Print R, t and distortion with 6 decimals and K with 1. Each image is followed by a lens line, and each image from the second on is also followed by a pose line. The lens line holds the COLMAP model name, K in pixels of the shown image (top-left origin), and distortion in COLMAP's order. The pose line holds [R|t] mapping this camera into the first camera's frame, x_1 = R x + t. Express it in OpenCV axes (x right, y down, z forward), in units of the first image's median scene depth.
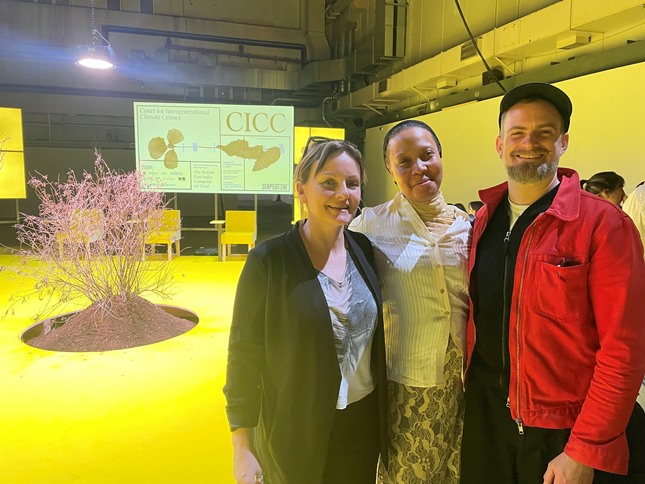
lens RADIAL K [[486.0, 0, 322.5], [0, 486.0, 242.0], [0, 0, 1]] dist [0.024693, -0.006110]
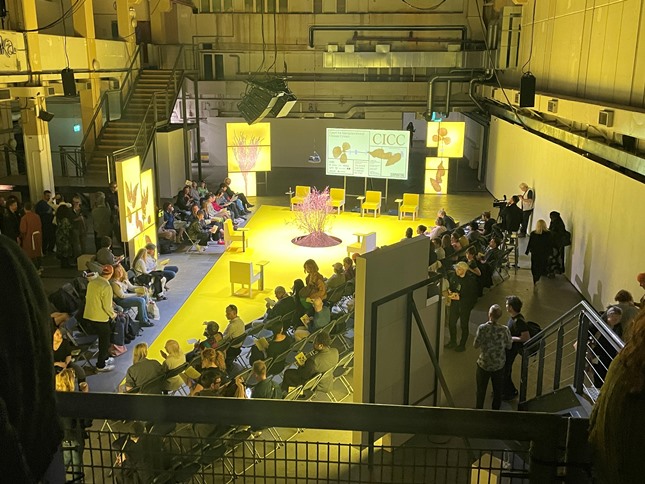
lens RADIAL K [[651.6, 0, 322.5], [0, 651.6, 242.0], [0, 0, 1]] dist [0.023926, 0.021005]
pose [[0.930589, 0.091033, -0.354566, 0.472872], [-0.043000, 0.989064, 0.141079, -0.178390], [0.363531, -0.116041, 0.924326, -1.230926]]
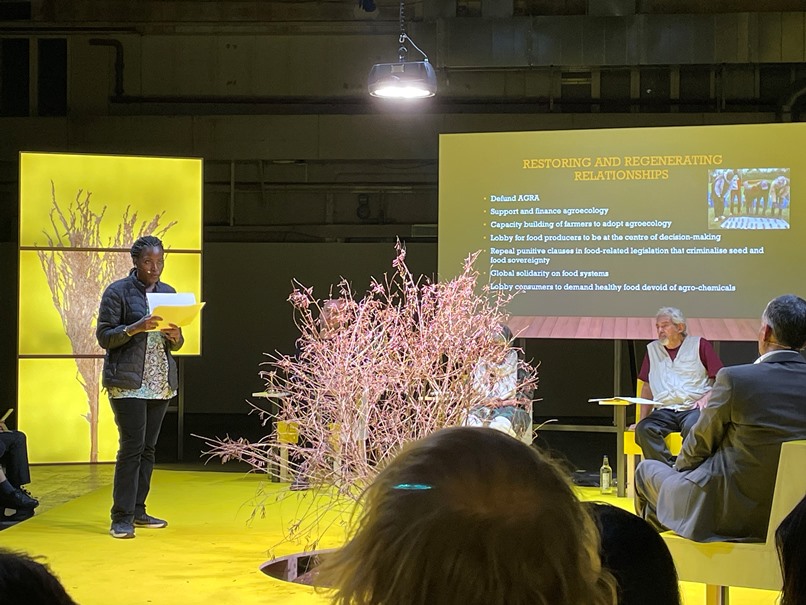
lens RADIAL K [[1588.4, 0, 403.0], [0, 1588.4, 302.5], [0, 0, 1]] dist [0.020266, 0.112665]
pose [[0.935200, -0.011177, -0.353944, 0.076512], [-0.040049, 0.989751, -0.137073, 0.053294], [0.351849, 0.142366, 0.925167, -0.273564]]
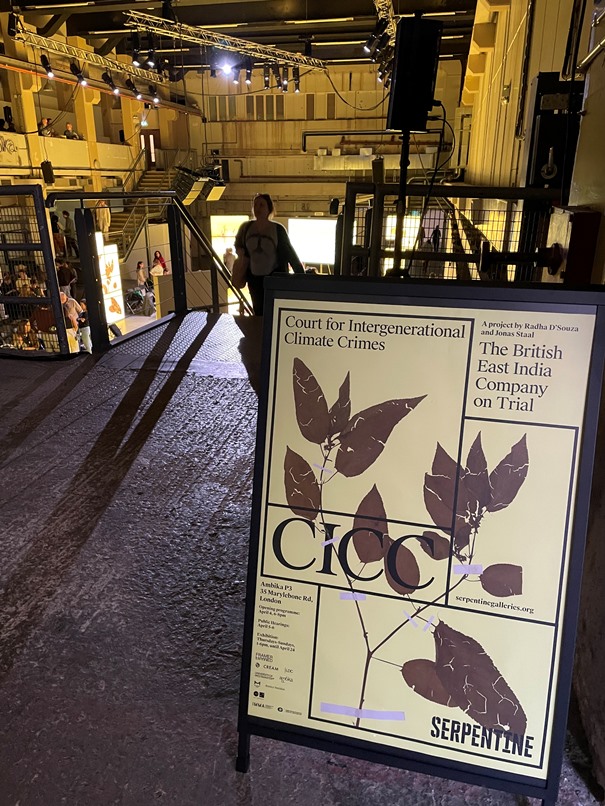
lens RADIAL K [[607.3, 0, 302.5], [0, 607.3, 403.0], [0, 0, 1]] dist [0.024693, -0.006110]
pose [[0.870785, 0.157823, -0.465645, 0.950008], [-0.053426, 0.971846, 0.229482, -0.097762], [0.488753, -0.174952, 0.854700, -1.291081]]
